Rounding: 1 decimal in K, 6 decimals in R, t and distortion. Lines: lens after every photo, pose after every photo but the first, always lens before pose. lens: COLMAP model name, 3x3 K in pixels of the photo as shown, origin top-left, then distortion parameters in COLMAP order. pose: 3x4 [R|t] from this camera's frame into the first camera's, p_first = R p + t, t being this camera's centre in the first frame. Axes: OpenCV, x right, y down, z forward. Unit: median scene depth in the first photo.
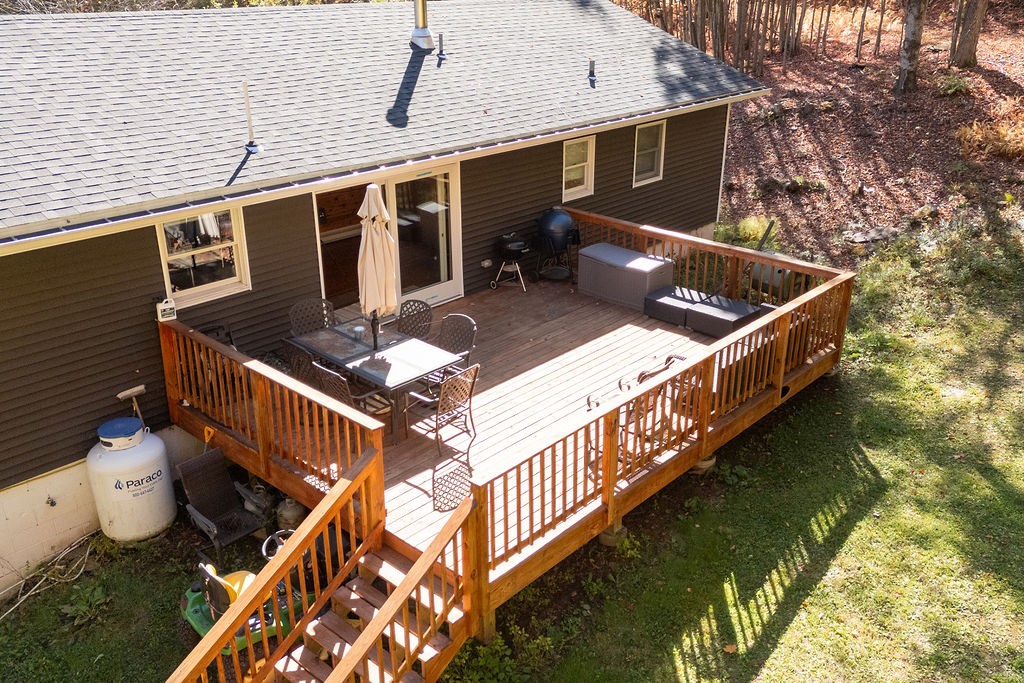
lens RADIAL K [[886.0, 0, 566.6], [0, 886.0, 324.6], [0, 0, 1]] dist [0.093666, -0.127539]
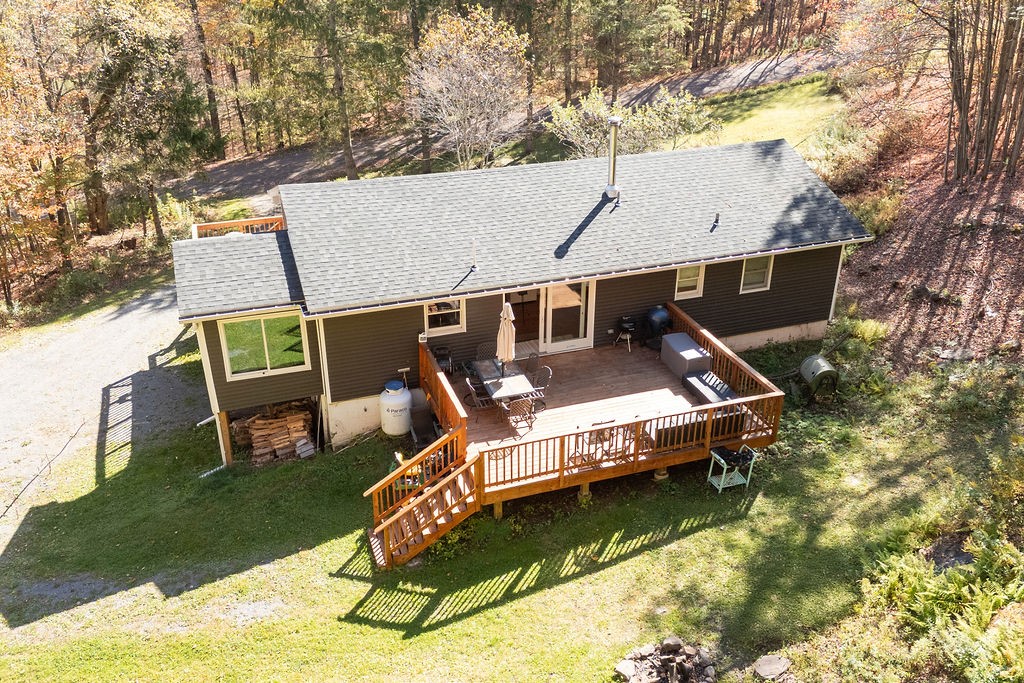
lens RADIAL K [[886.0, 0, 566.6], [0, 886.0, 324.6], [0, 0, 1]] dist [0.093666, -0.127539]
pose [[0.882664, 0.212019, -0.419465, 0.736719], [-0.190197, 0.977261, 0.093734, -0.303499], [0.429801, -0.002955, 0.902919, -0.777437]]
